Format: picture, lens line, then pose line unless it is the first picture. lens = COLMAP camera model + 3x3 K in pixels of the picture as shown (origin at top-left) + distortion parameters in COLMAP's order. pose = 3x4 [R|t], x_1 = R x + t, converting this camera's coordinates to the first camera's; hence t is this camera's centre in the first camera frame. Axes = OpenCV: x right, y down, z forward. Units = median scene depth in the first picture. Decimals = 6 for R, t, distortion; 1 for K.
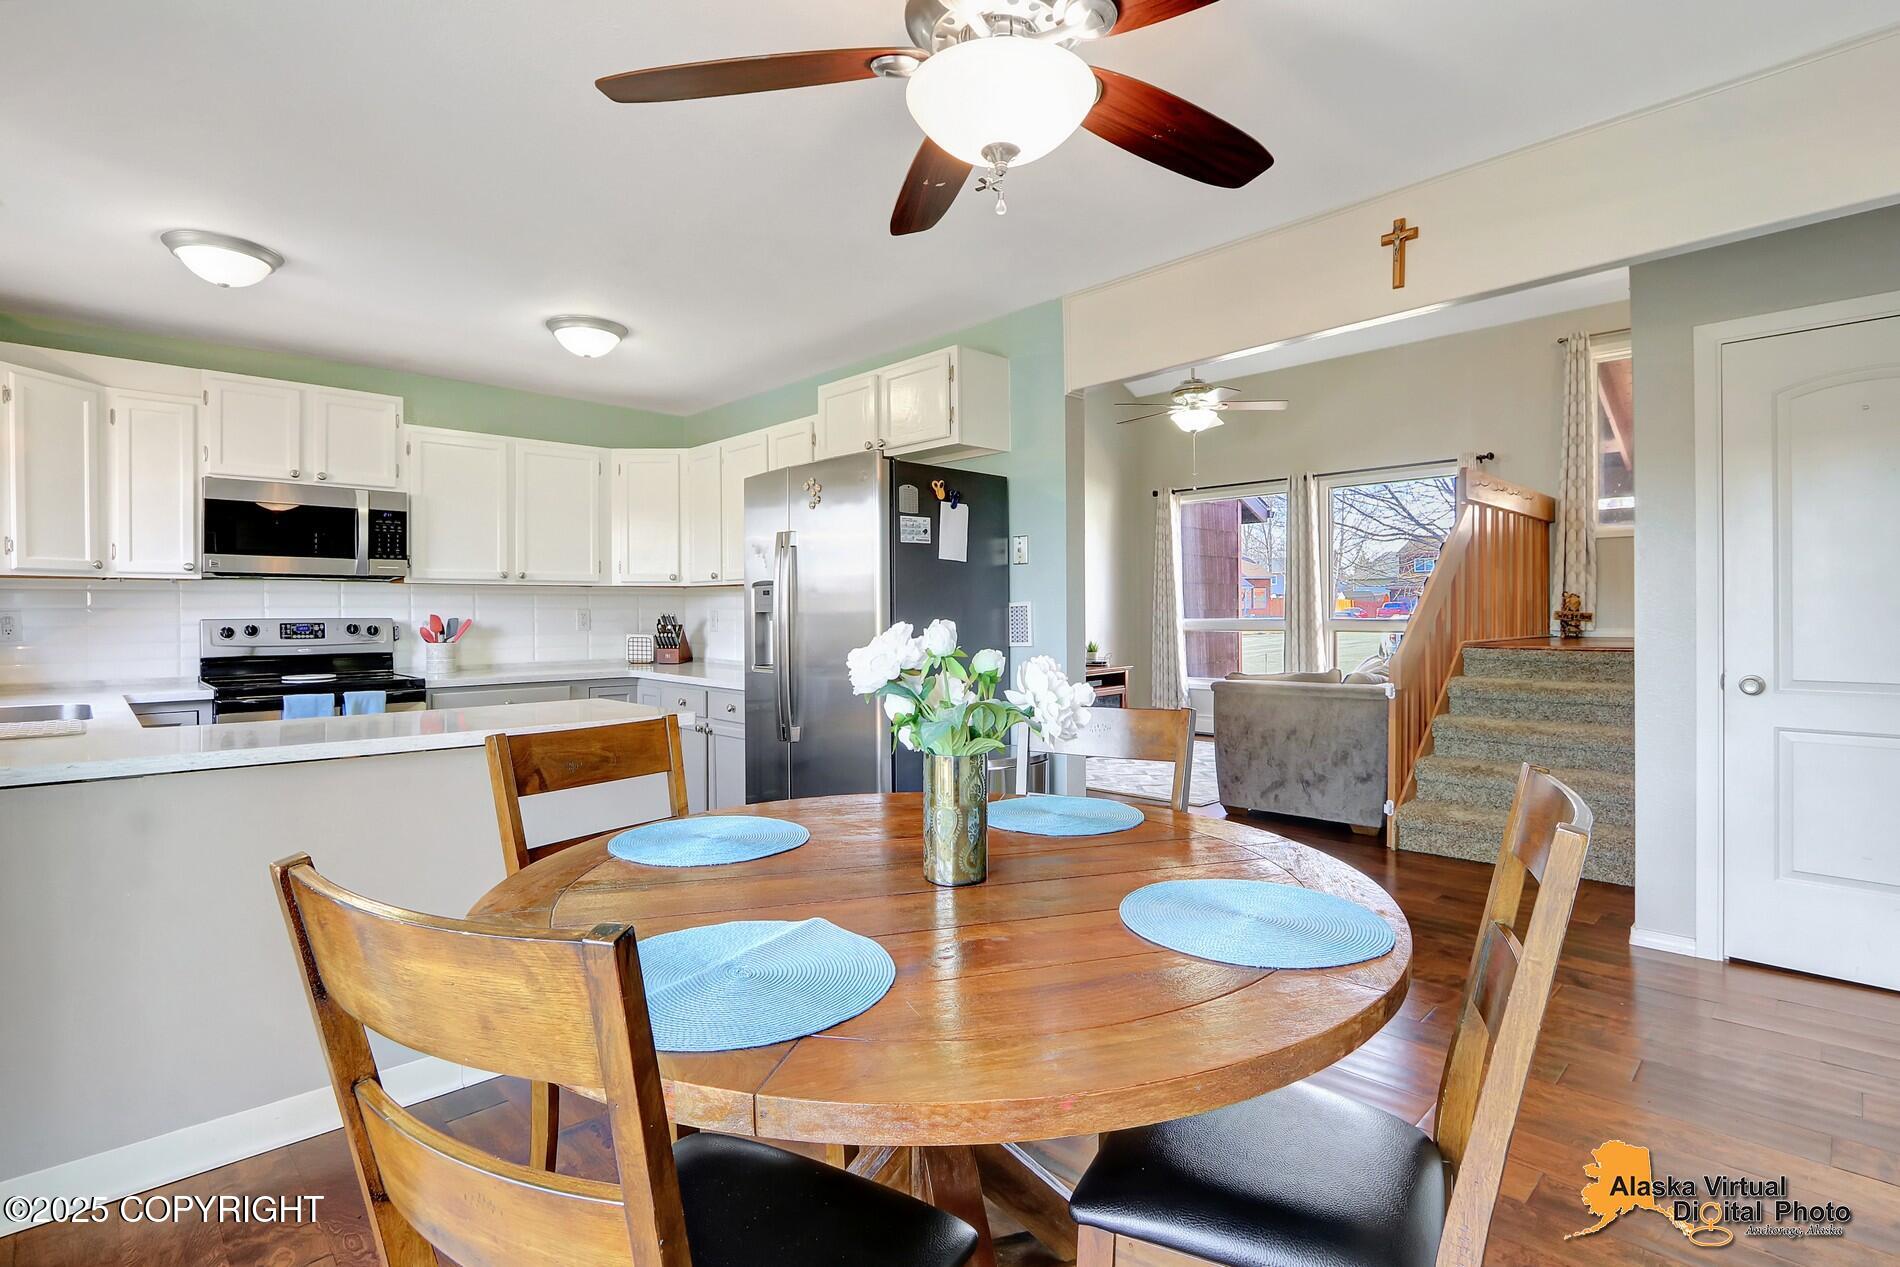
lens RADIAL K [[884.2, 0, 947.2], [0, 884.2, 606.8], [0, 0, 1]] dist [0.000847, 0.000045]
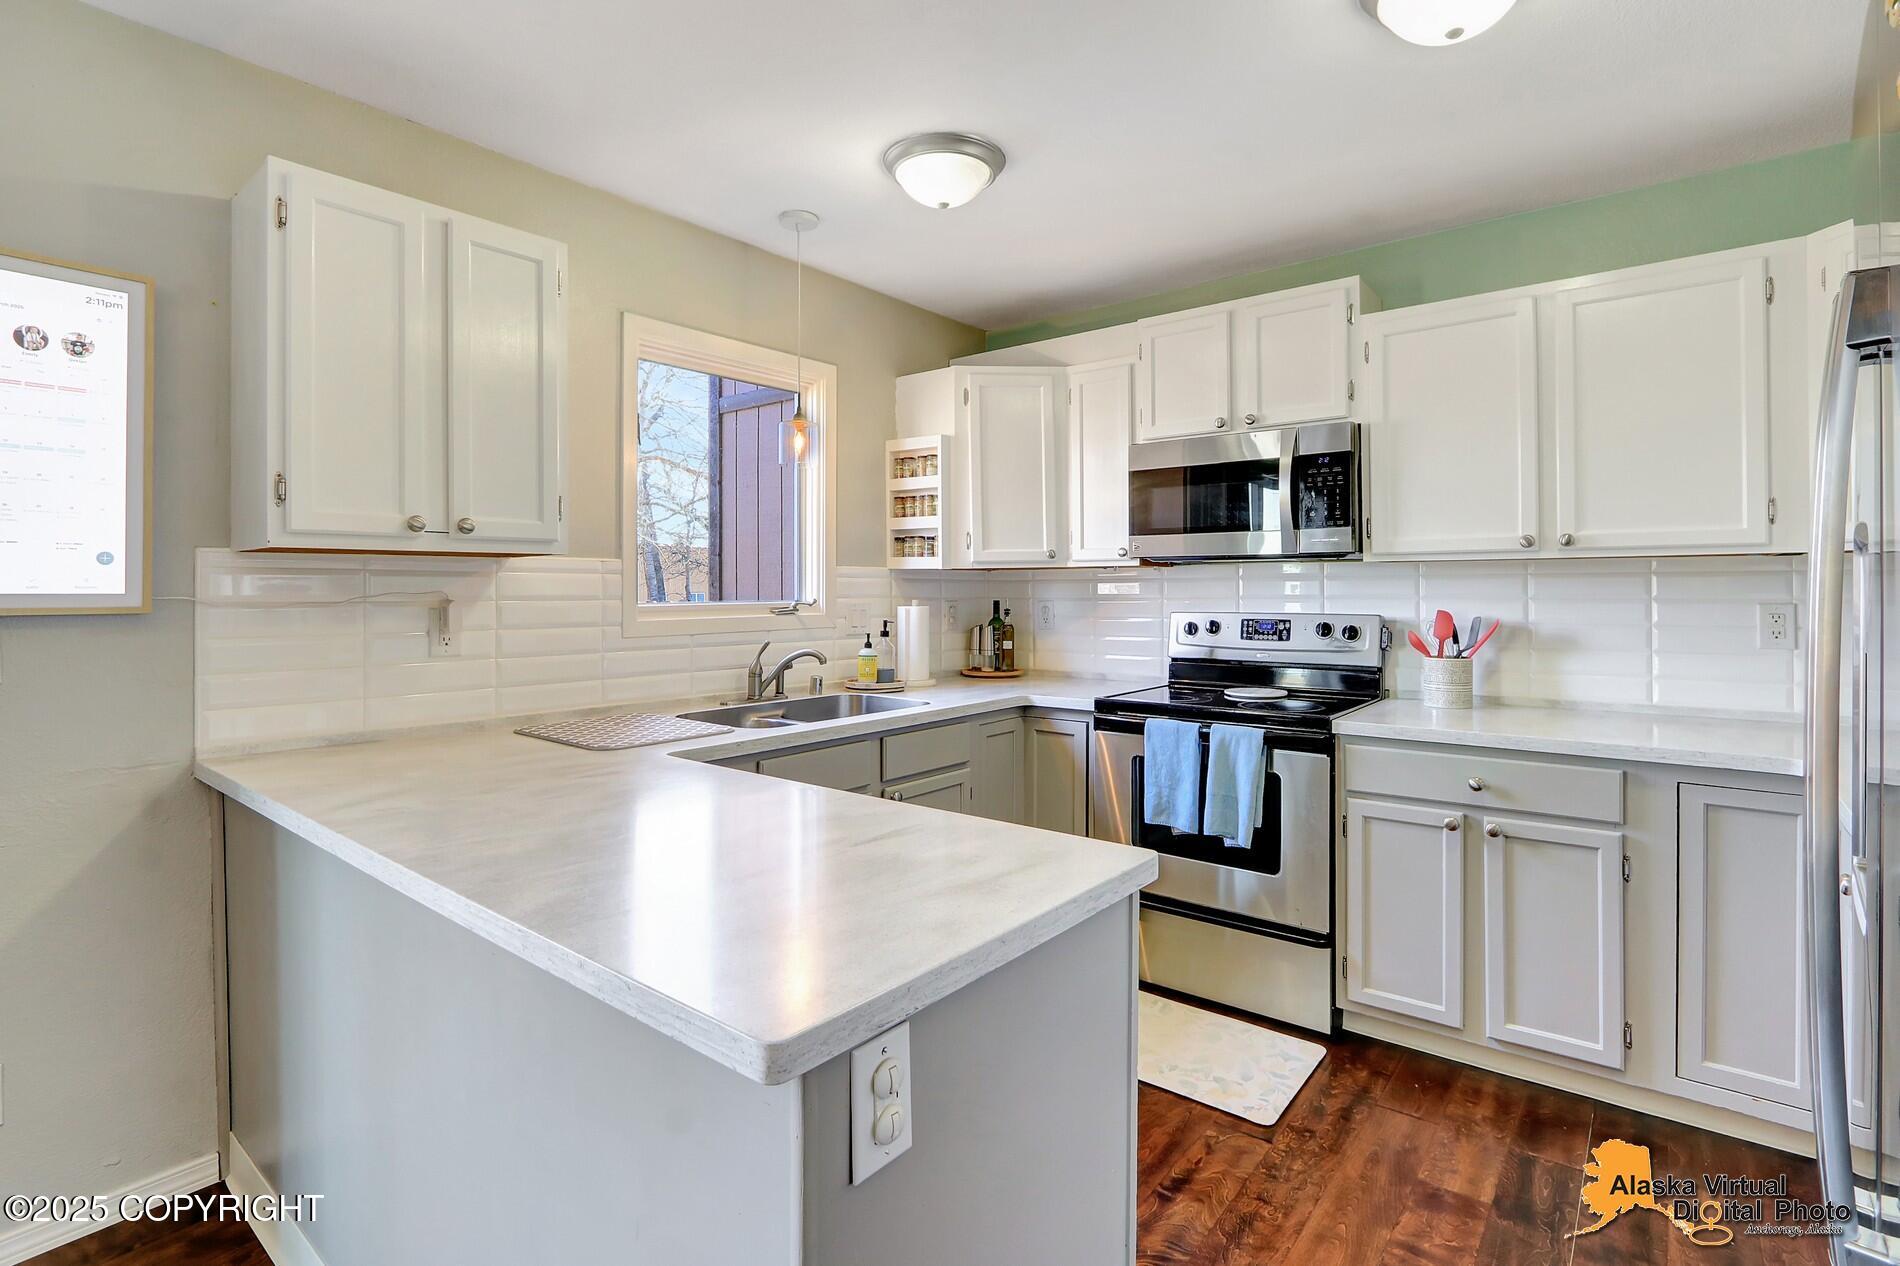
lens RADIAL K [[909.0, 0, 989.6], [0, 909.0, 590.2], [0, 0, 1]] dist [-0.002199, -0.009612]
pose [[0.133805, 0.001671, -0.991006, 0.007747], [0.005287, 0.999983, 0.002400, -0.009333], [0.990994, -0.005561, 0.133794, 0.654522]]
